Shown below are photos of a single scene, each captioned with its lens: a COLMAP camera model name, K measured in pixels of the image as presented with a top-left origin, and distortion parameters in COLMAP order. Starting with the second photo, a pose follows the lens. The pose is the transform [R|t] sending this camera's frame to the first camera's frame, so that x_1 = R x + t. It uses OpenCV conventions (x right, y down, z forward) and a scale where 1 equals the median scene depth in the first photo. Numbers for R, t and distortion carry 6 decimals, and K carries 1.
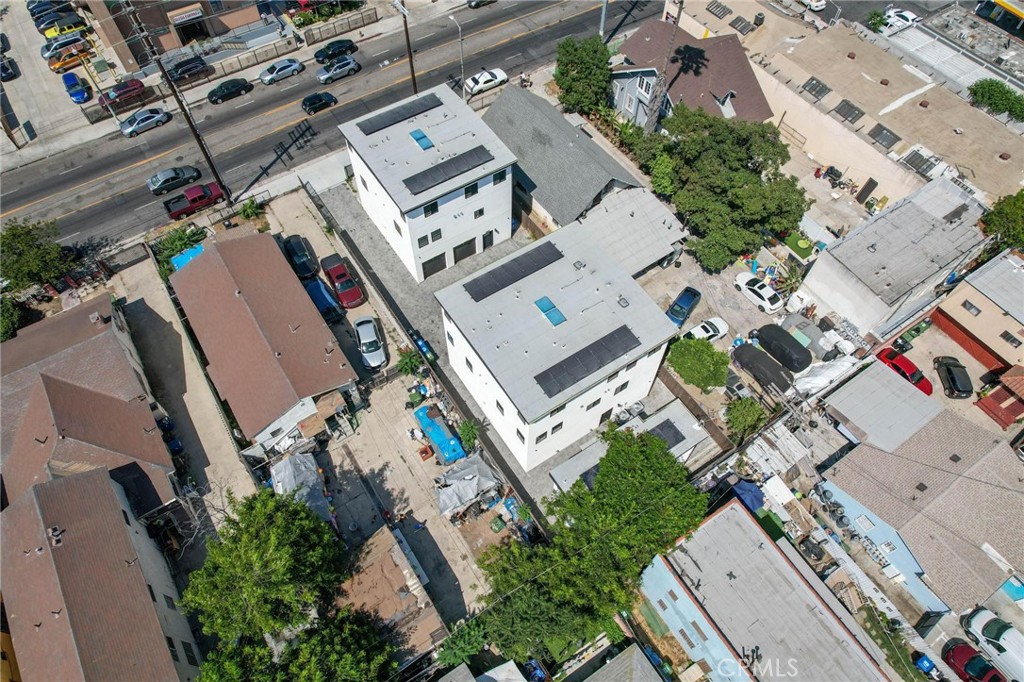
lens RADIAL K [[662.5, 0, 513.5], [0, 662.5, 341.8], [0, 0, 1]] dist [-0.076202, 0.075209]
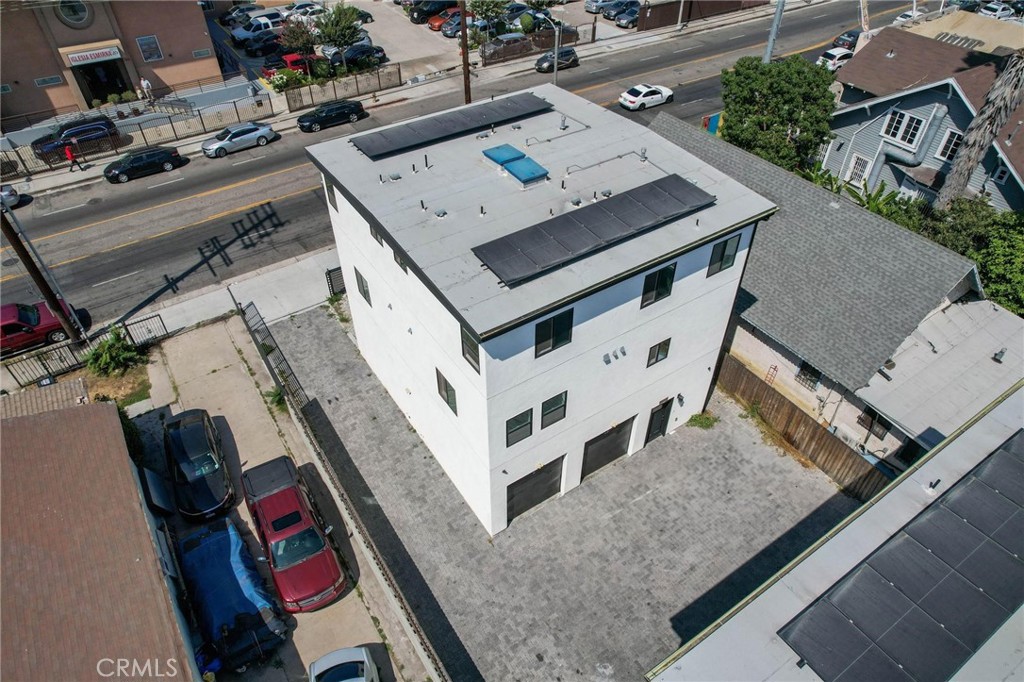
lens RADIAL K [[662.5, 0, 513.5], [0, 662.5, 341.8], [0, 0, 1]] dist [-0.076202, 0.075209]
pose [[0.999934, -0.006241, -0.009596, -0.116813], [0.003482, 0.964398, -0.264431, -0.088323], [0.010905, 0.264380, 0.964357, 0.555437]]
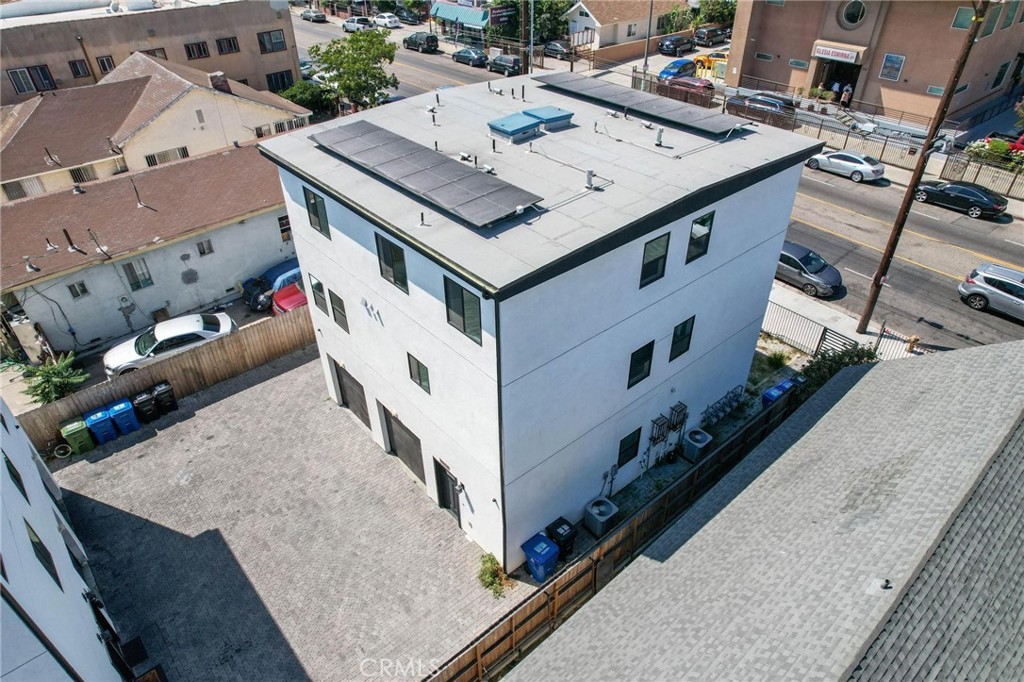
lens RADIAL K [[651.7, 0, 516.2], [0, 651.7, 343.3], [0, 0, 1]] dist [-0.066296, 0.072423]
pose [[0.132884, 0.584971, -0.800094, 0.164599], [-0.830450, 0.506357, 0.232286, -0.272717], [0.541013, 0.633571, 0.553076, 0.751545]]
